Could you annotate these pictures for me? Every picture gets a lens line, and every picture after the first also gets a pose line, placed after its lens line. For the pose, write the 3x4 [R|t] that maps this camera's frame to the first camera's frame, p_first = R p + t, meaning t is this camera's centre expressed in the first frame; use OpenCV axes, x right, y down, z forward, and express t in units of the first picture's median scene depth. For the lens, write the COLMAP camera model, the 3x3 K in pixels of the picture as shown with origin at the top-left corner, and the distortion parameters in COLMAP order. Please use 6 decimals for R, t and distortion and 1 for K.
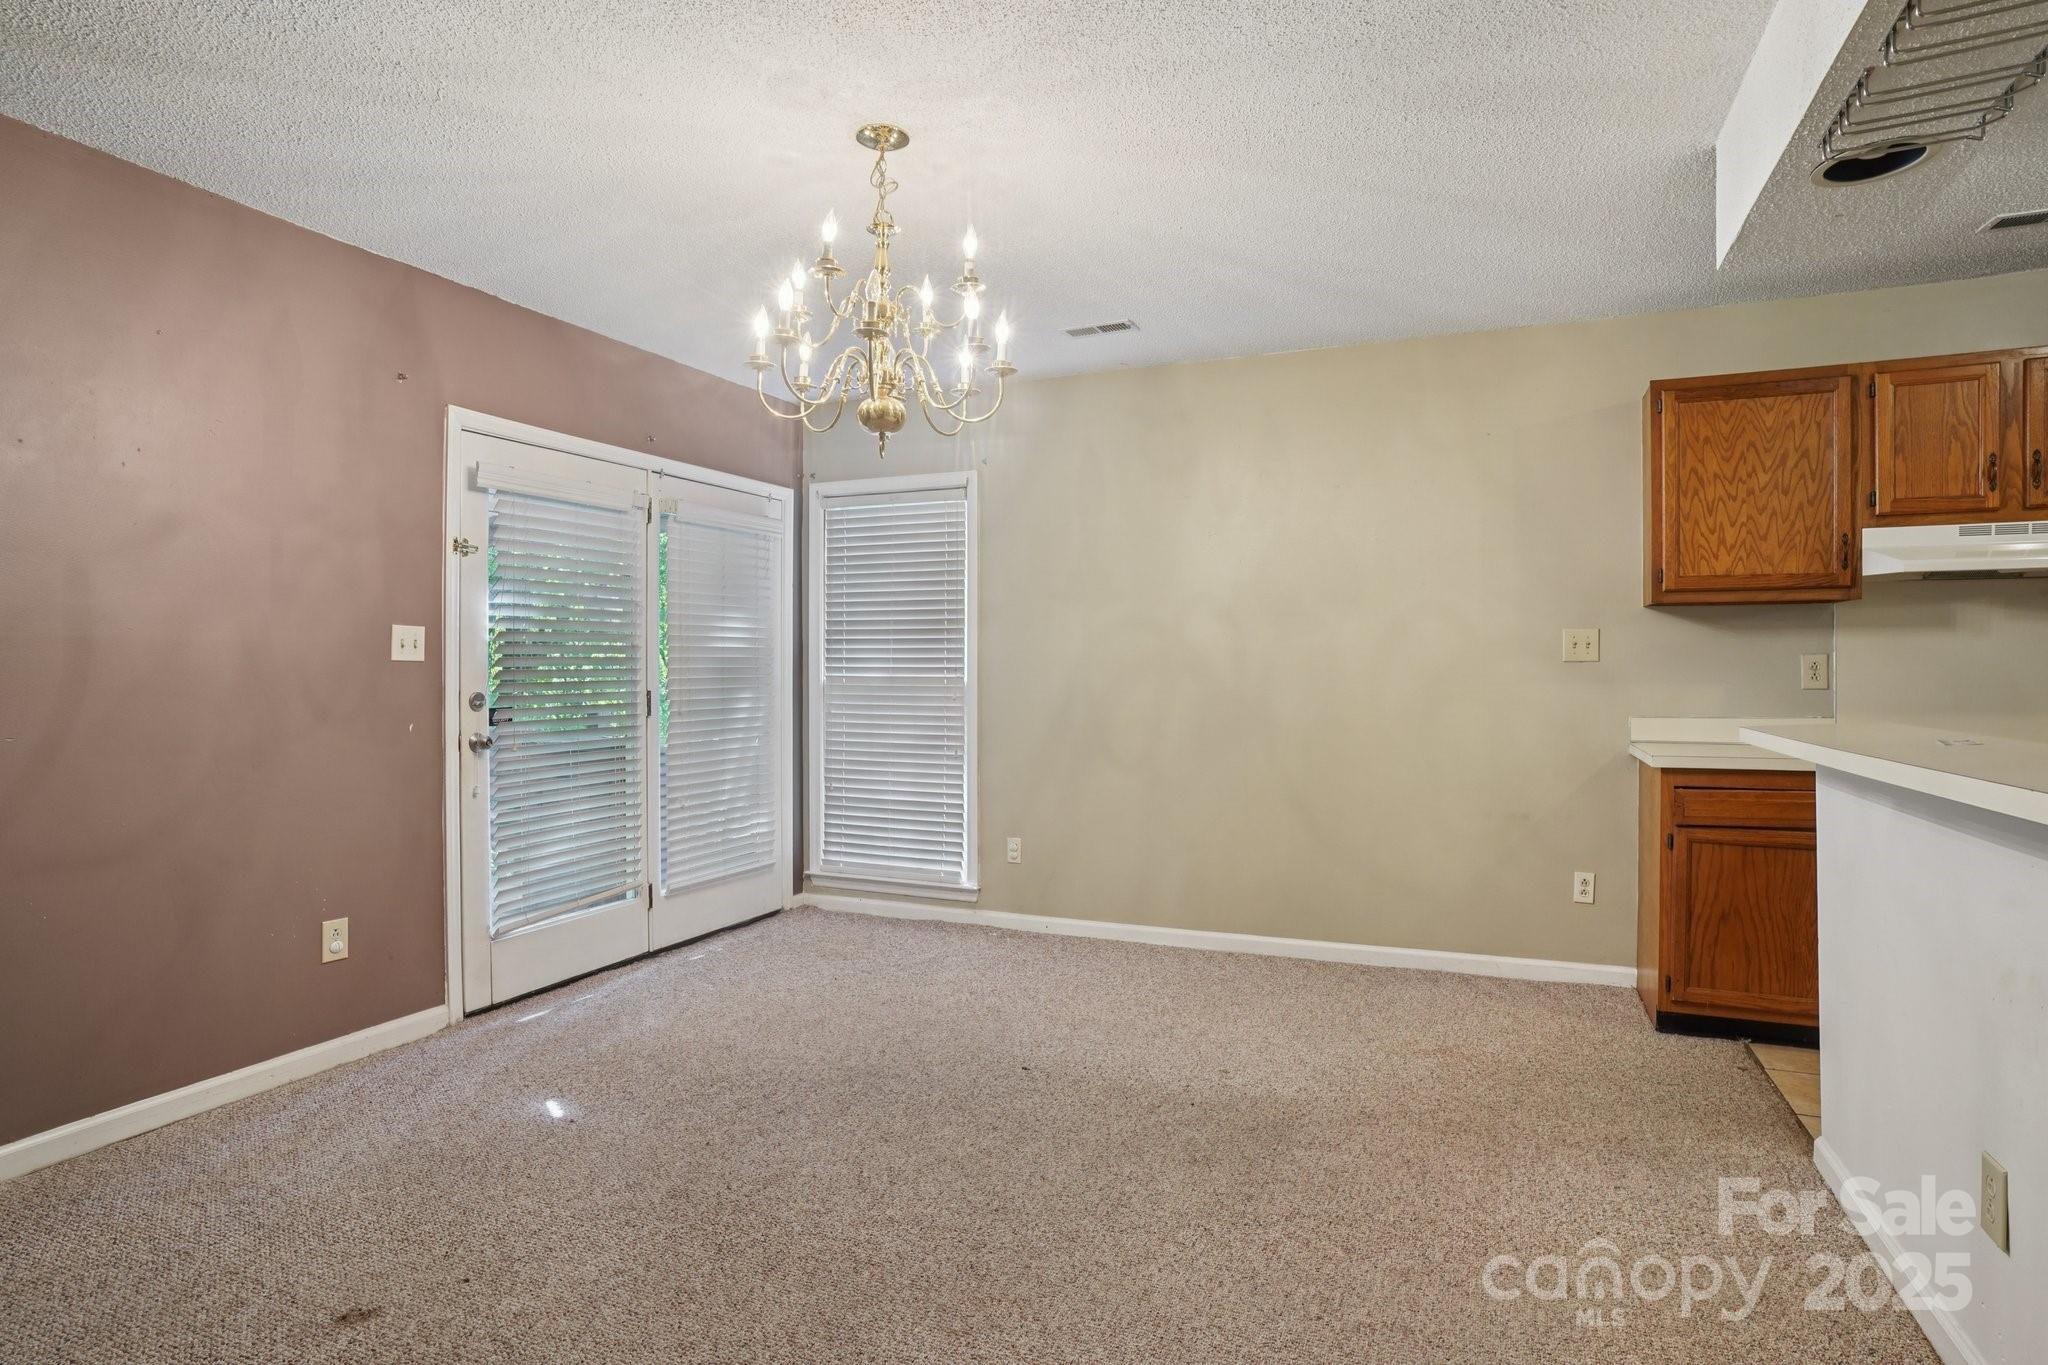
lens RADIAL K [[1101.1, 0, 1031.4], [0, 1101.1, 650.9], [0, 0, 1]] dist [-0.081665, 0.047256]
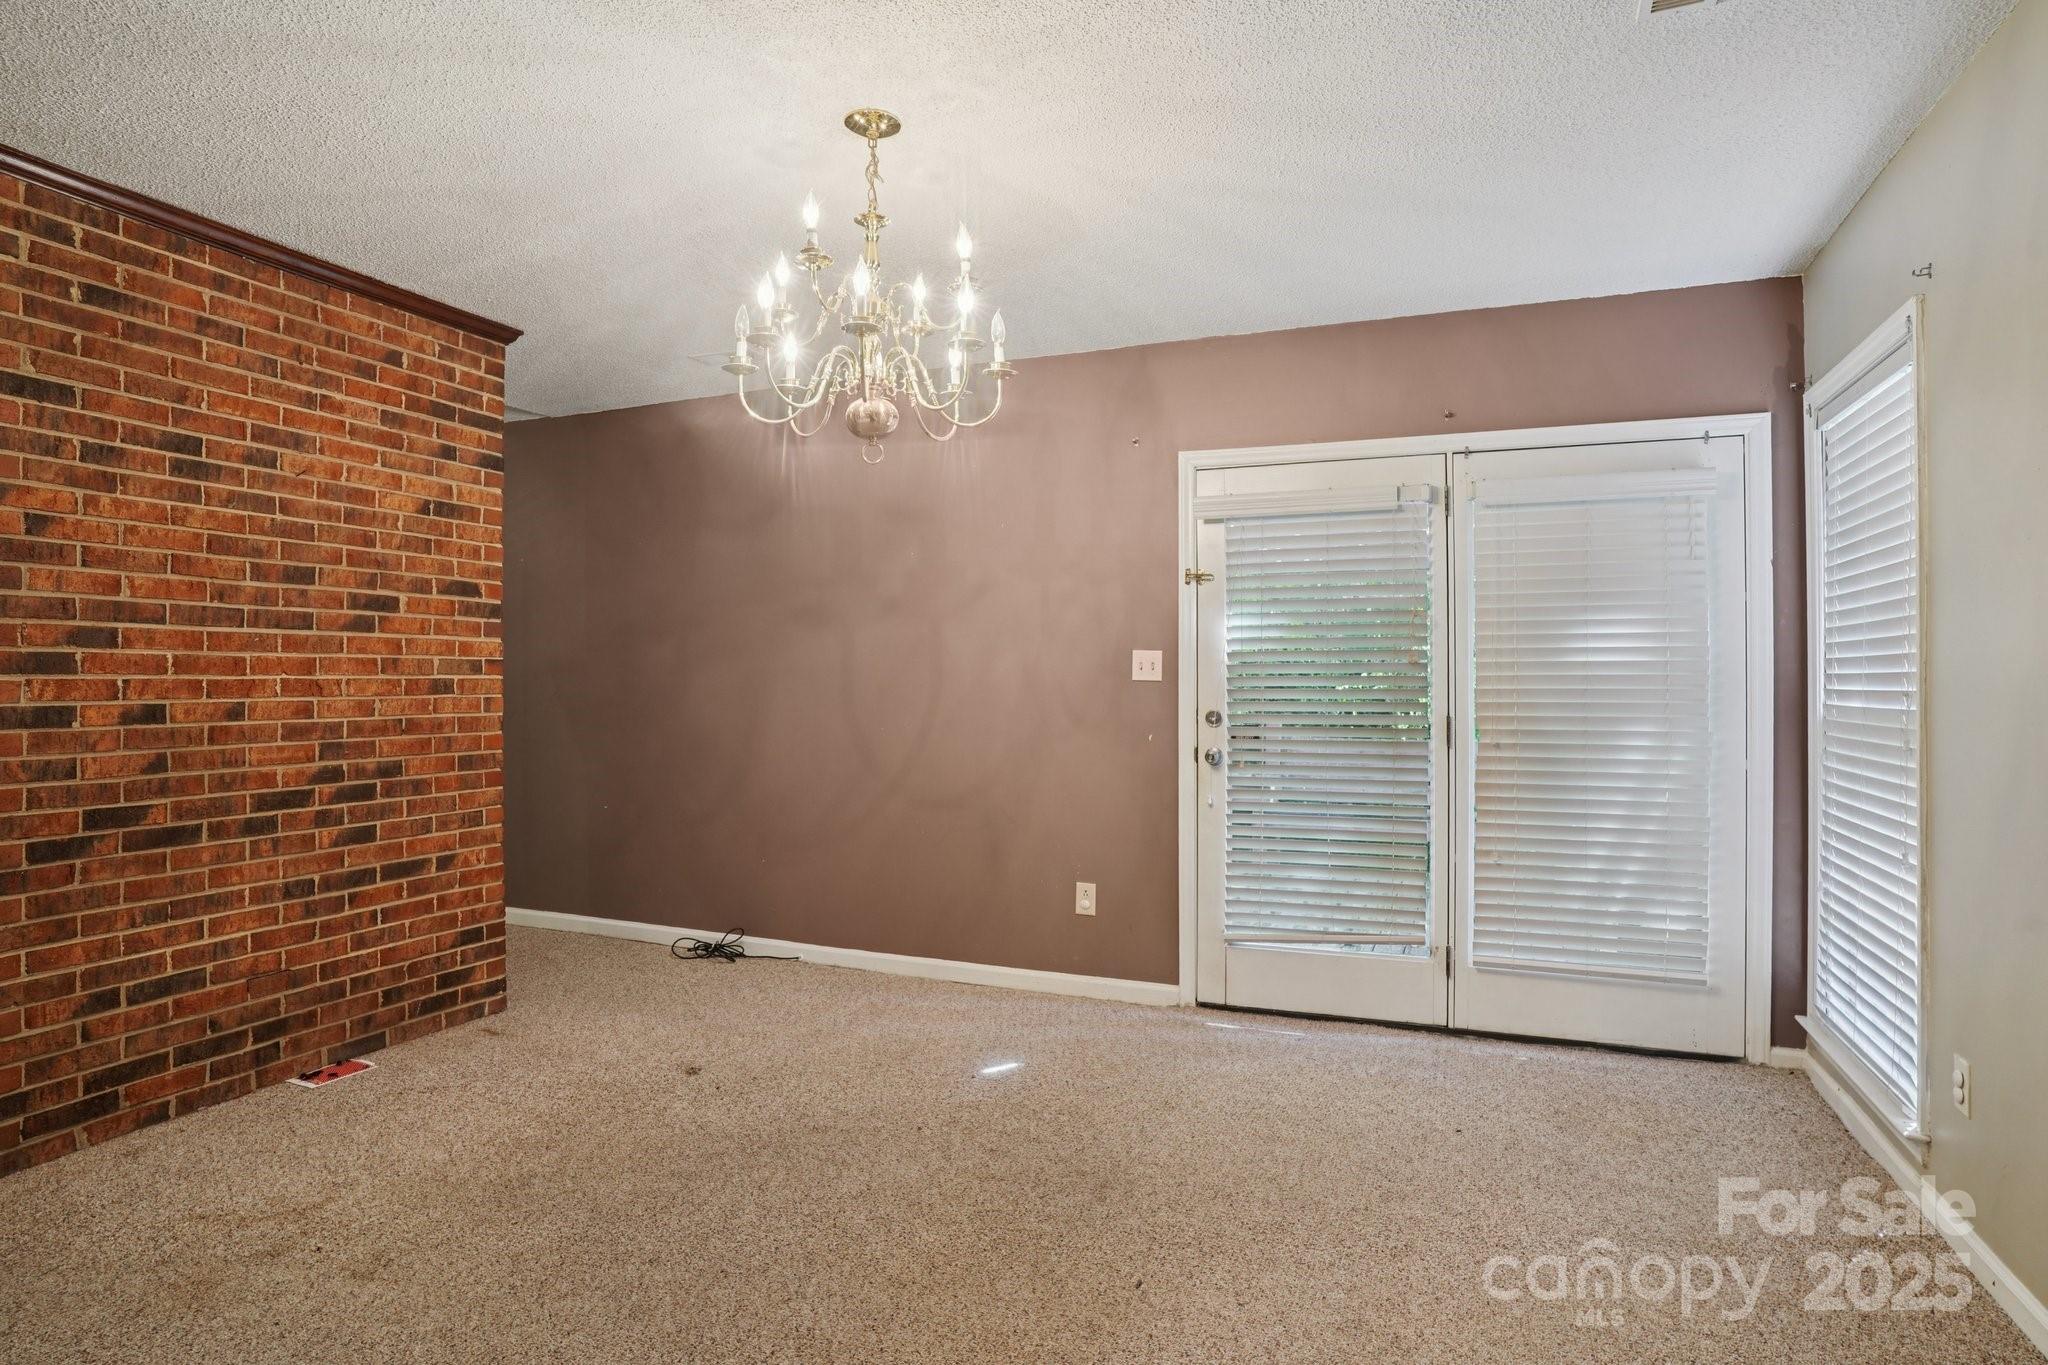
lens RADIAL K [[1070.1, 0, 1032.1], [0, 1070.1, 682.5], [0, 0, 1]] dist [-0.072057, 0.041101]
pose [[0.024371, -0.006996, -0.999679, 0.558504], [0.006294, 0.999957, -0.006844, 0.017836], [0.999683, -0.006125, 0.024414, 0.810374]]
